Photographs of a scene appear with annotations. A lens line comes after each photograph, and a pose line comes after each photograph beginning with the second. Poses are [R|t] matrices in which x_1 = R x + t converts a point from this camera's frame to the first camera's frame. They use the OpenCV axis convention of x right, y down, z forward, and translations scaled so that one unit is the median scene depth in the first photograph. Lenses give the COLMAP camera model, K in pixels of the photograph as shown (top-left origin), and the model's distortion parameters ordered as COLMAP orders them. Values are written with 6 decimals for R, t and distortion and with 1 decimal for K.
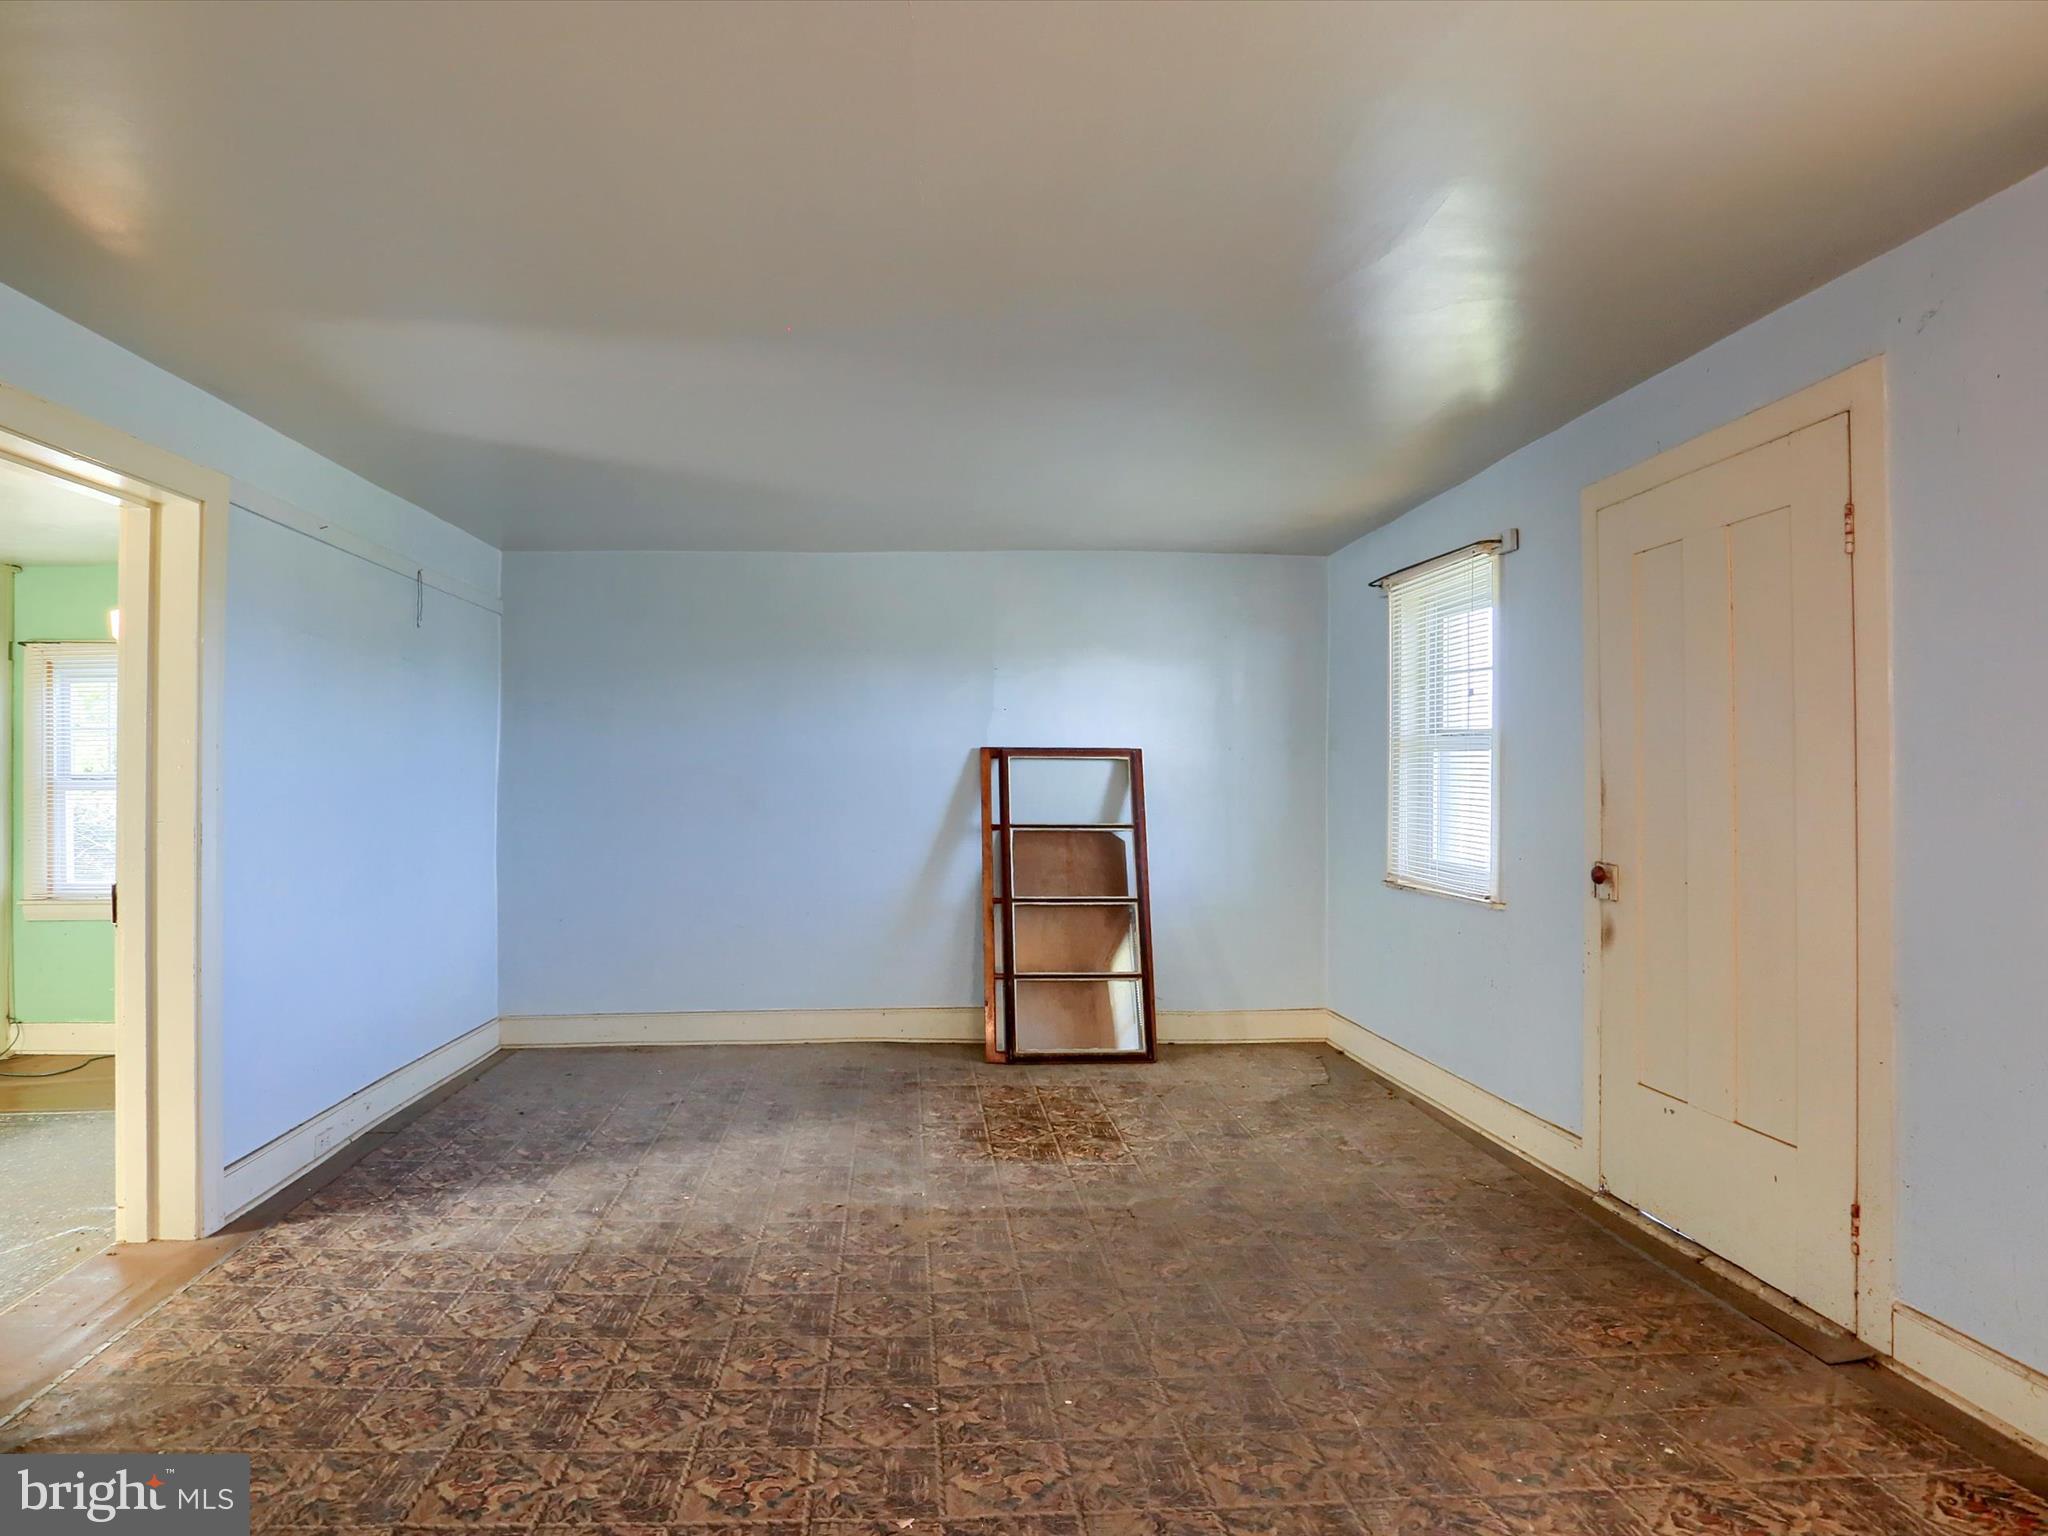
lens RADIAL K [[1168.7, 0, 1007.2], [0, 1168.7, 771.0], [0, 0, 1]] dist [0.005147, 0.001476]
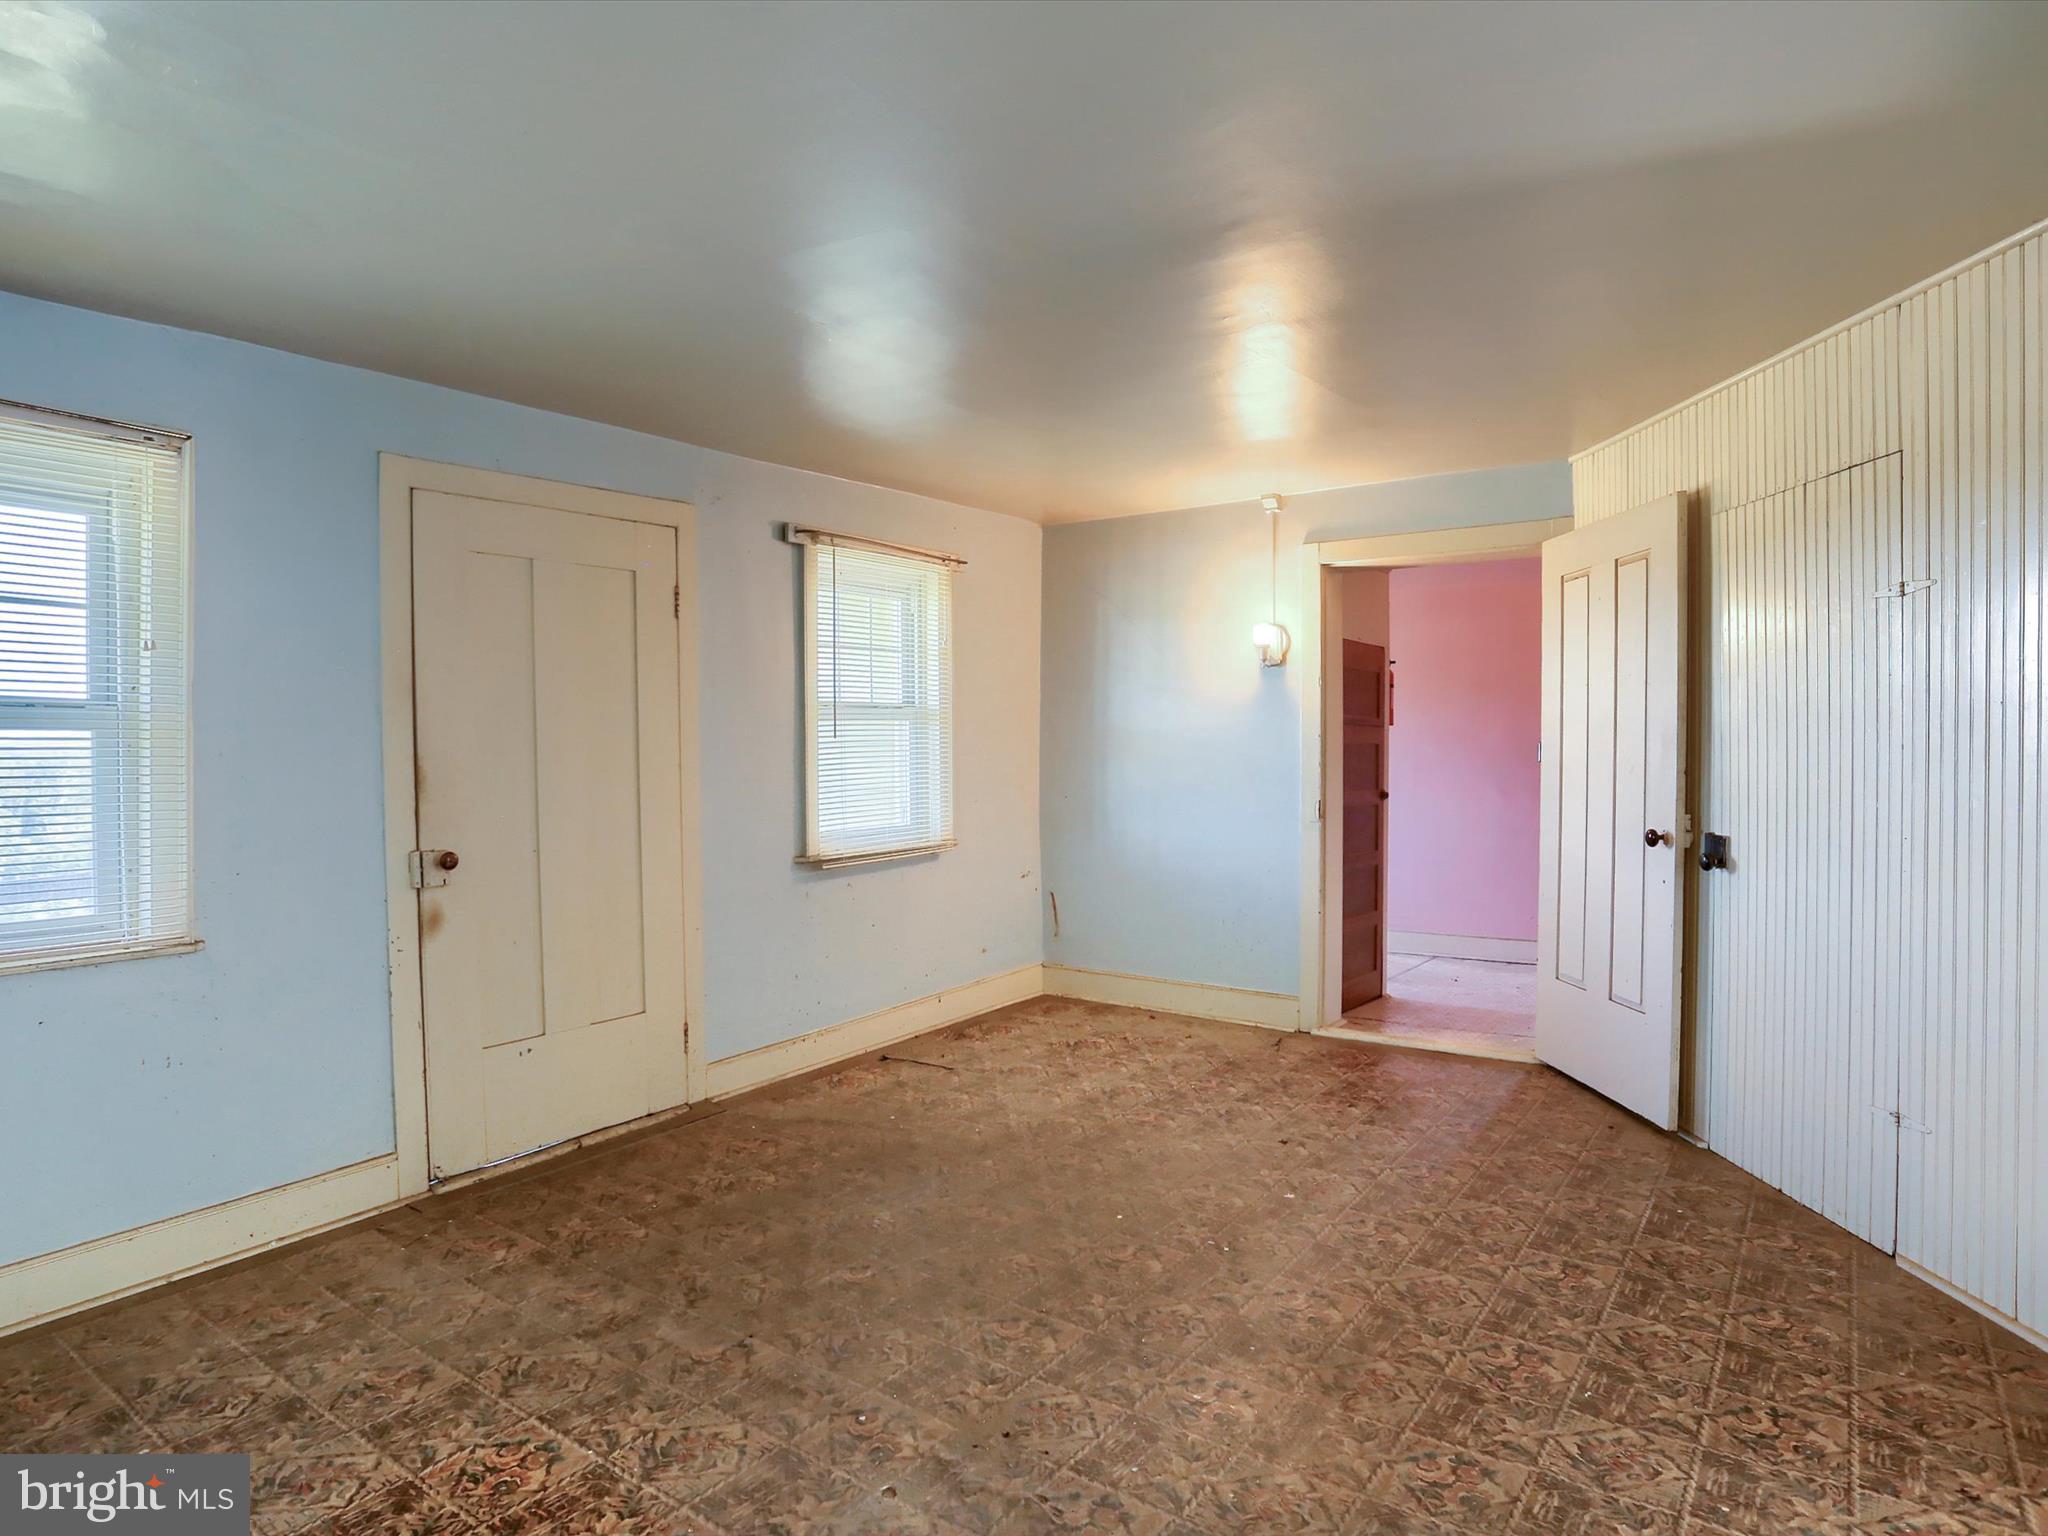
lens RADIAL K [[1168.7, 0, 1008.6], [0, 1168.7, 769.0], [0, 0, 1]] dist [0.005147, 0.001476]
pose [[-0.749005, 0.010434, 0.662482, -0.671680], [0.012881, 0.999916, -0.001185, 0.026147], [-0.662439, 0.007646, -0.749077, 1.882769]]
